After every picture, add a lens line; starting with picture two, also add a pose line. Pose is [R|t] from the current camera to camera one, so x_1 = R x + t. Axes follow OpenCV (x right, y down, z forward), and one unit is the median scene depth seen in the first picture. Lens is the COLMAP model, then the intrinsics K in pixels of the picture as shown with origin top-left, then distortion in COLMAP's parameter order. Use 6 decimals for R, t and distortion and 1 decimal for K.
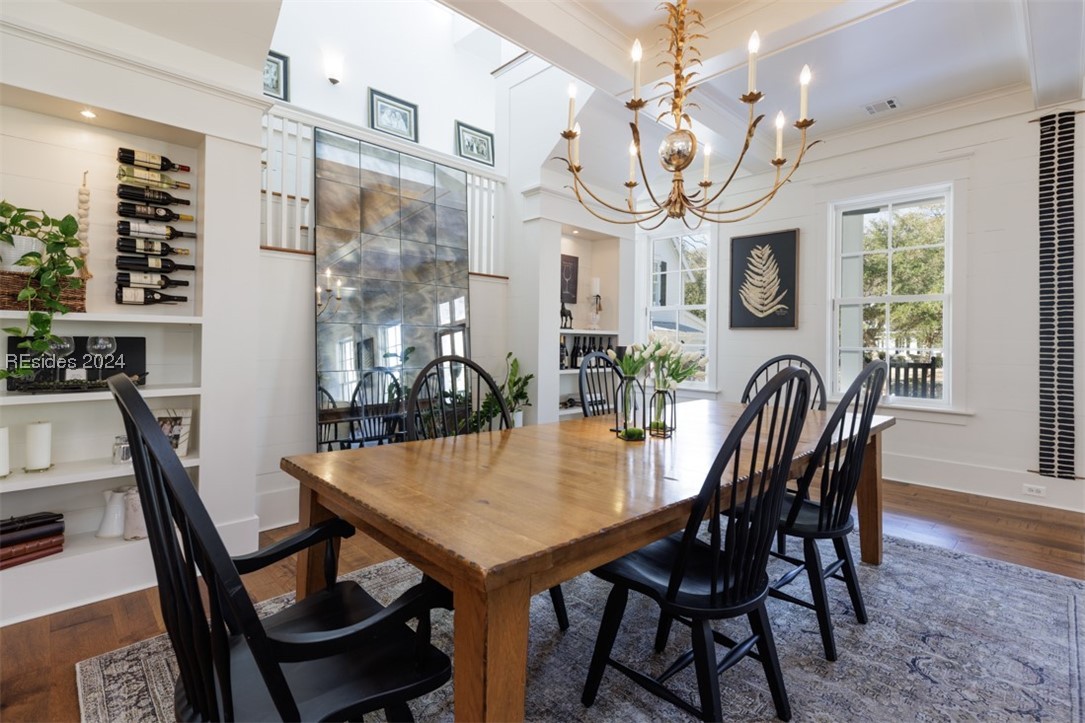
lens RADIAL K [[498.7, 0, 557.4], [0, 498.7, 336.9], [0, 0, 1]] dist [0.010326, 0.001798]
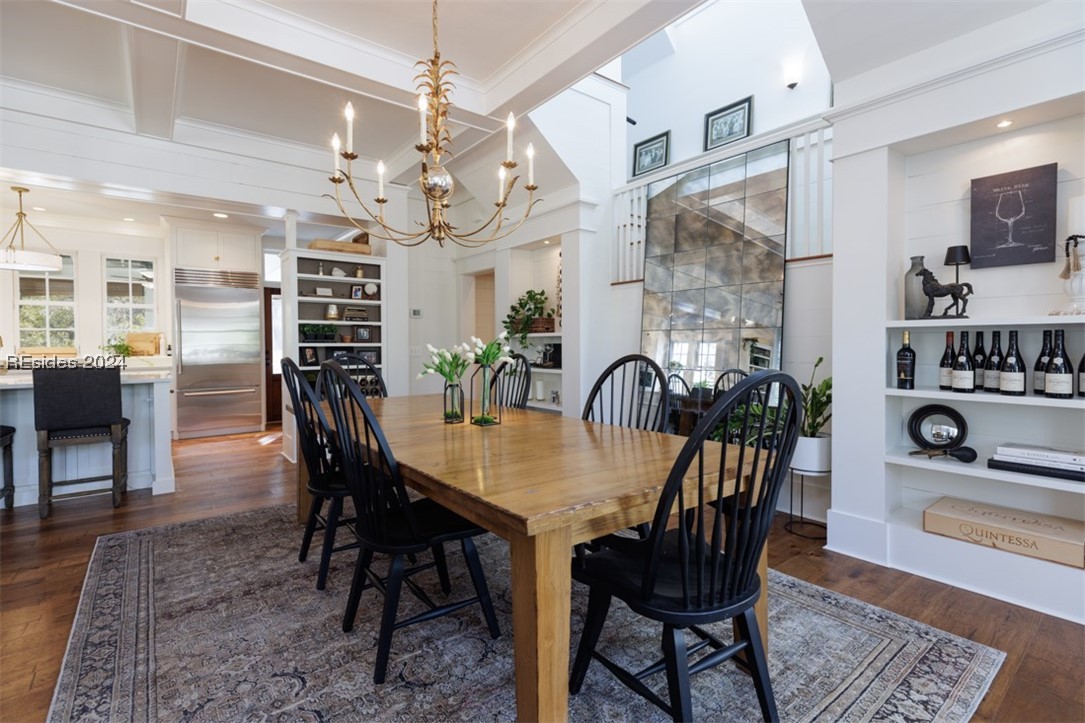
lens RADIAL K [[498.7, 0, 545.2], [0, 498.7, 359.8], [0, 0, 1]] dist [0.010326, 0.001798]
pose [[-0.109547, 0.022850, -0.993719, 0.865900], [0.011665, 0.999696, 0.021702, 0.016678], [0.993913, -0.009215, -0.109780, 0.856412]]
